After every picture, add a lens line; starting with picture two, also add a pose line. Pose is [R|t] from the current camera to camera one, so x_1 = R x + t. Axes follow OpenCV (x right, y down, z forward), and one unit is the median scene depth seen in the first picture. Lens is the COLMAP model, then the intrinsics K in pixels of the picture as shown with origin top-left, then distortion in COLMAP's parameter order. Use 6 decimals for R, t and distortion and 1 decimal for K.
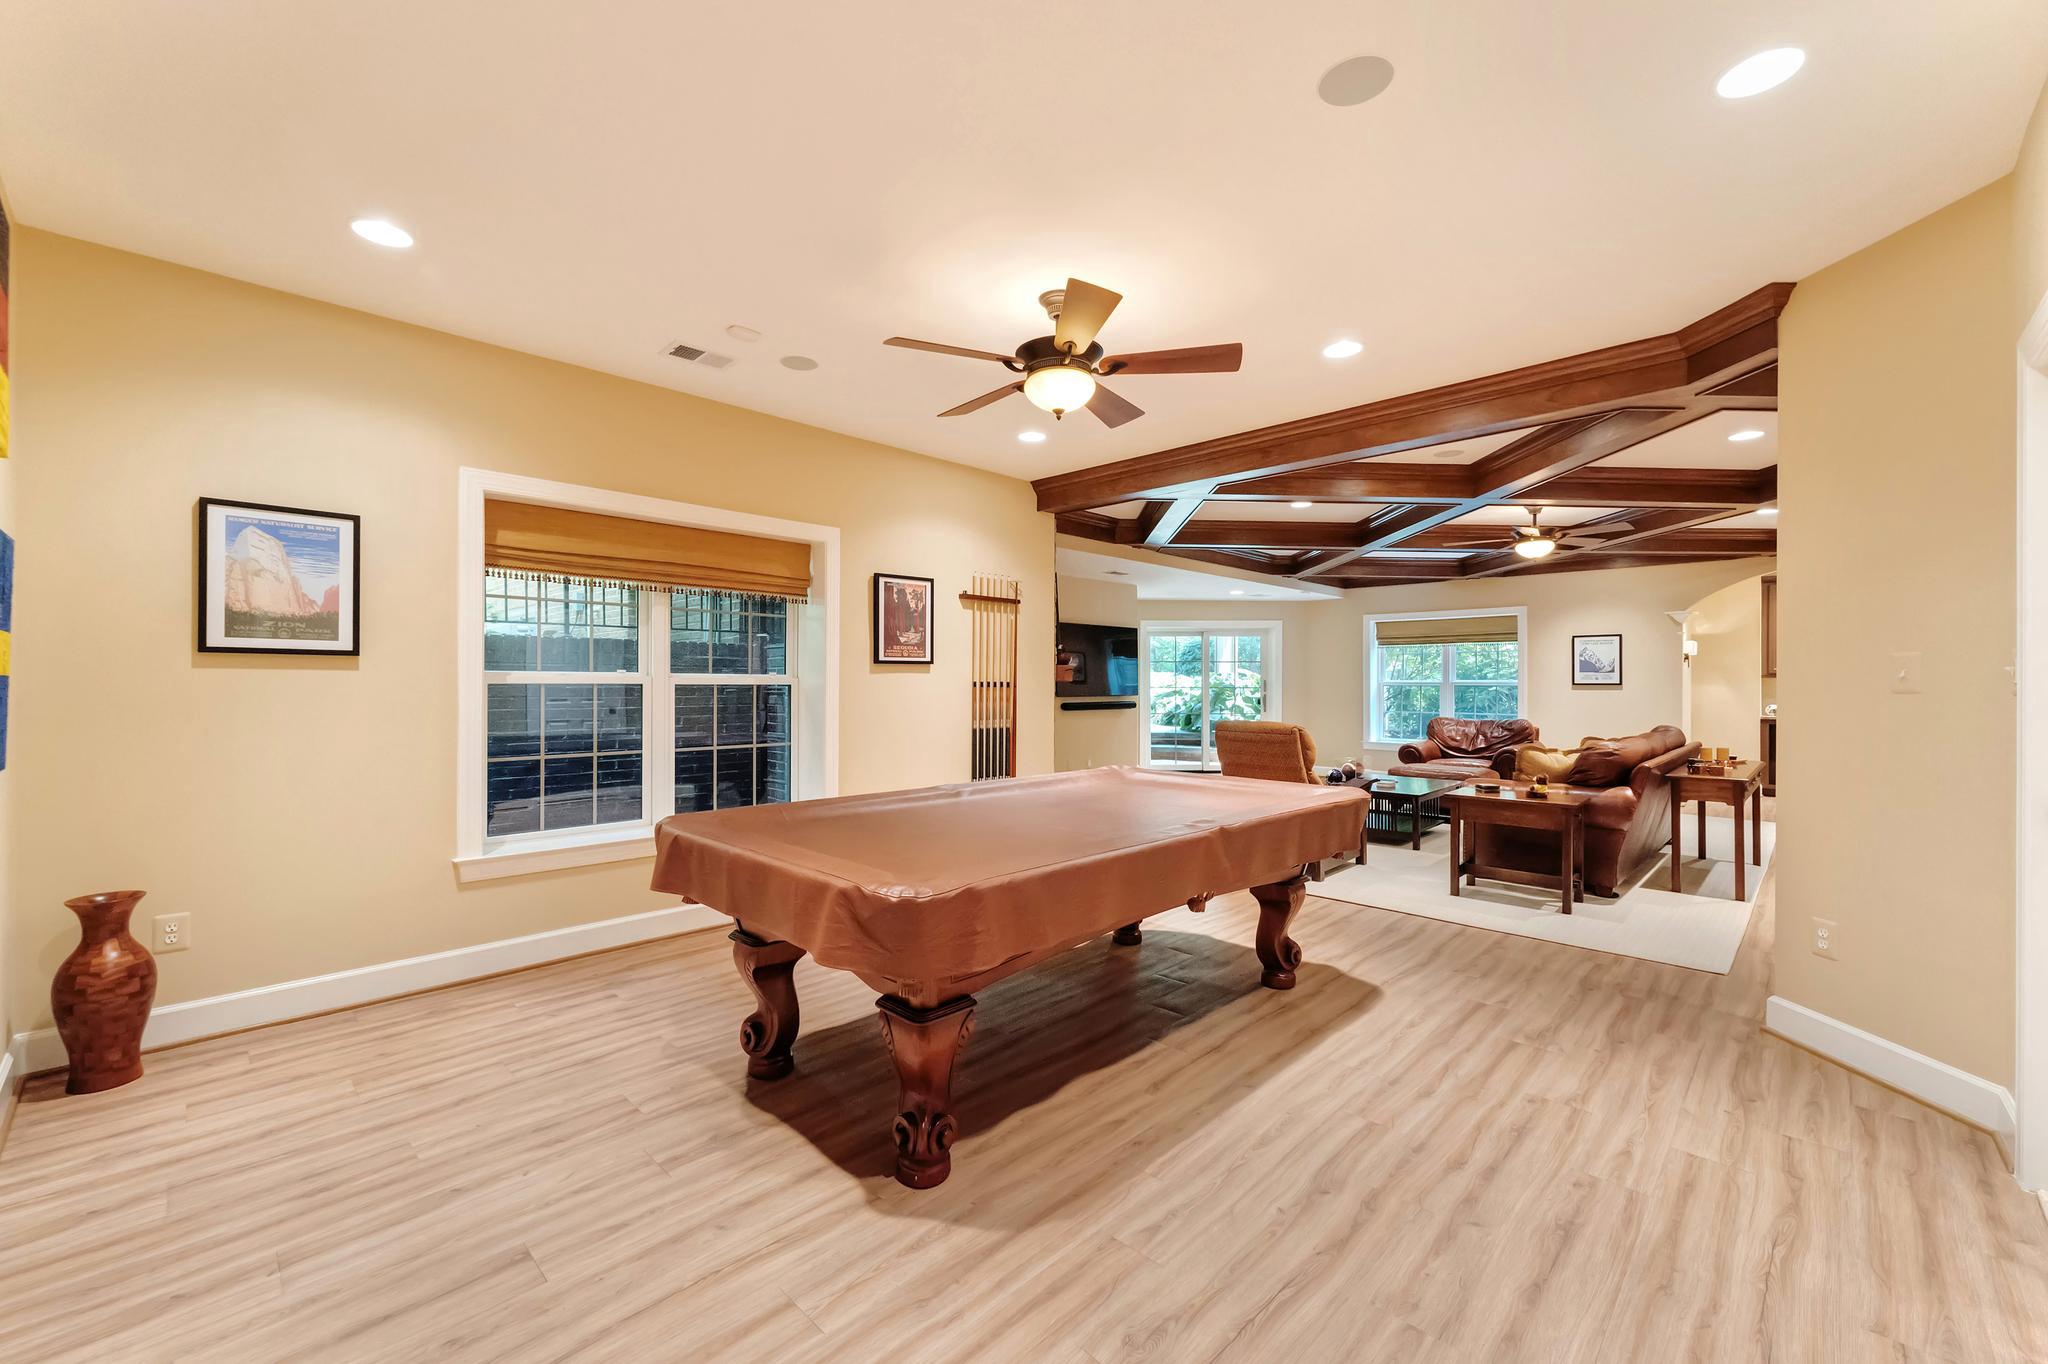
lens RADIAL K [[822.9, 0, 1027.3], [0, 822.9, 680.8], [0, 0, 1]] dist [0.007396, -0.000088]
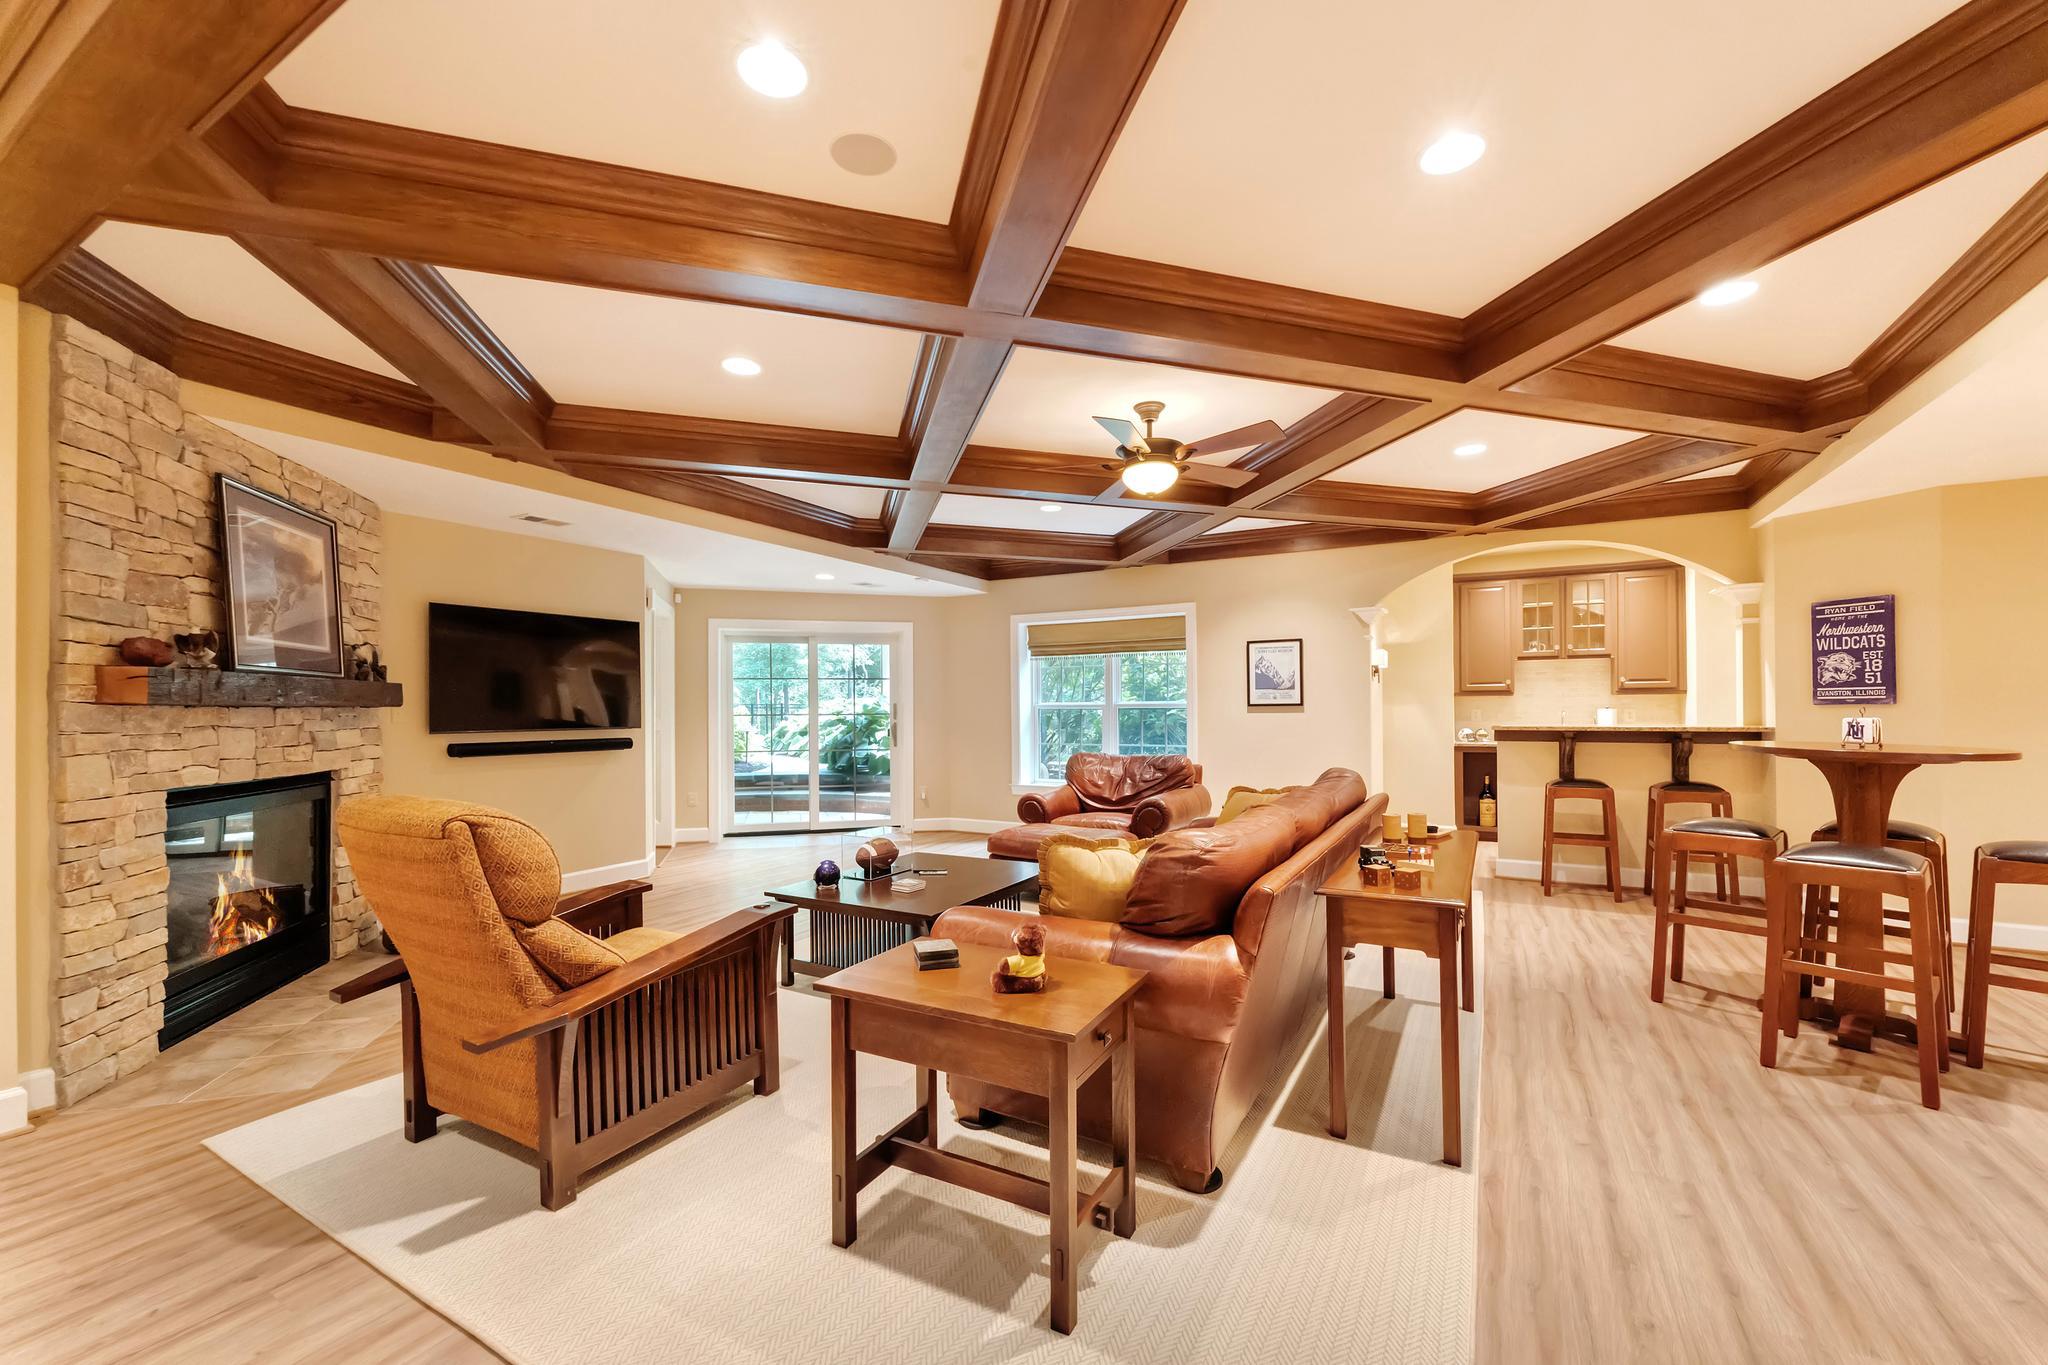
lens RADIAL K [[822.9, 0, 1025.8], [0, 822.9, 703.6], [0, 0, 1]] dist [0.007396, -0.000088]
pose [[0.967006, -0.006700, 0.254666, 0.287447], [0.008186, 0.999955, -0.004775, 0.004707], [-0.254623, 0.006702, 0.967017, 0.342079]]
